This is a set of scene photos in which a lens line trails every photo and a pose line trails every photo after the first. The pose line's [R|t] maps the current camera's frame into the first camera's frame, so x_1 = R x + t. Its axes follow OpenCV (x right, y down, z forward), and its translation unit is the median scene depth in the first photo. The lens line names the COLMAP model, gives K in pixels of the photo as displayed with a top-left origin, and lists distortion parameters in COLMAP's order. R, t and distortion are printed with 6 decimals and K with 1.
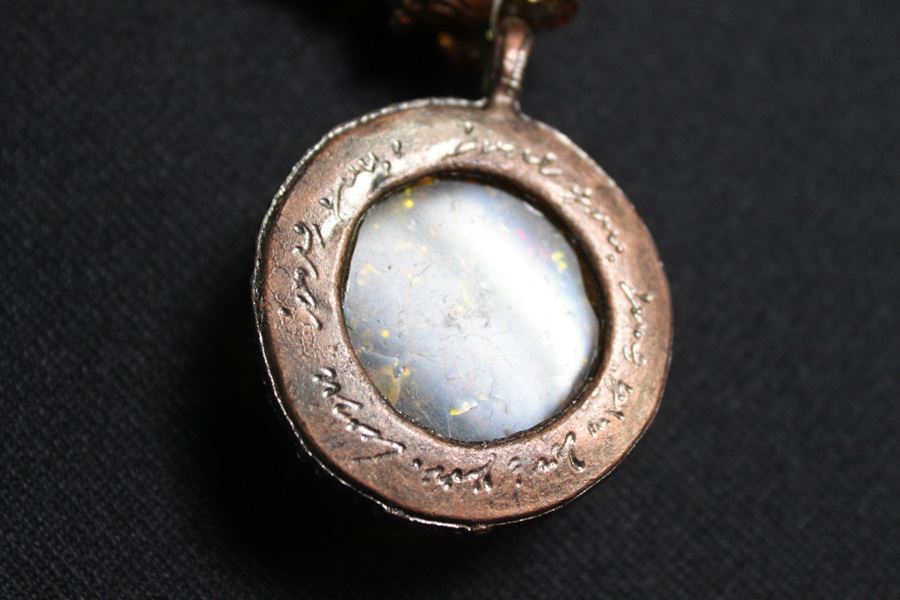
lens RADIAL K [[1426.5, 0, 450.0], [0, 1426.5, 300.0], [0, 0, 1]] dist [-0.005056, 0.050945]
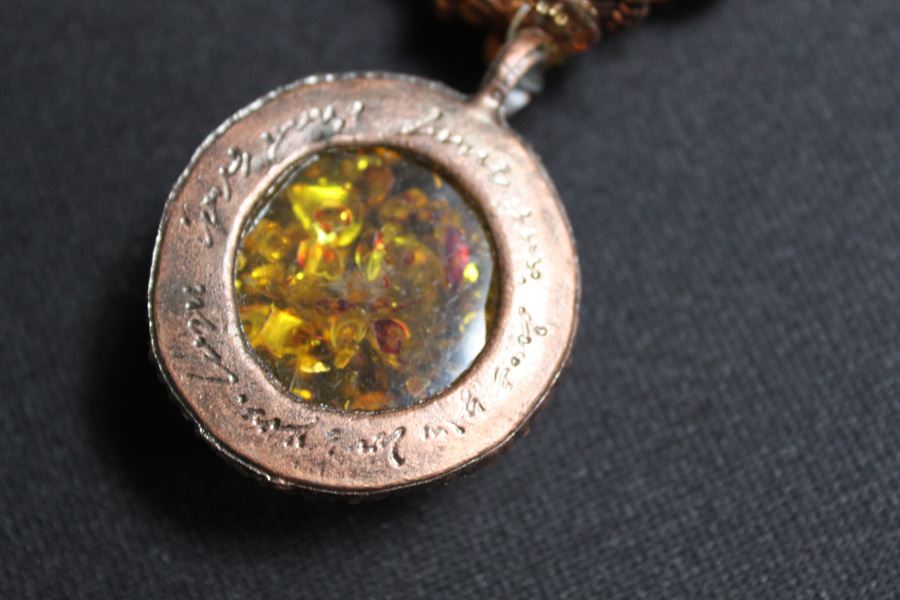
lens RADIAL K [[1426.5, 0, 450.0], [0, 1426.5, 300.0], [0, 0, 1]] dist [-0.005056, 0.050945]
pose [[0.909956, 0.319925, -0.263870, 0.354544], [-0.329448, 0.944135, 0.008600, -0.009990], [0.251880, 0.079105, 0.964520, 0.048441]]
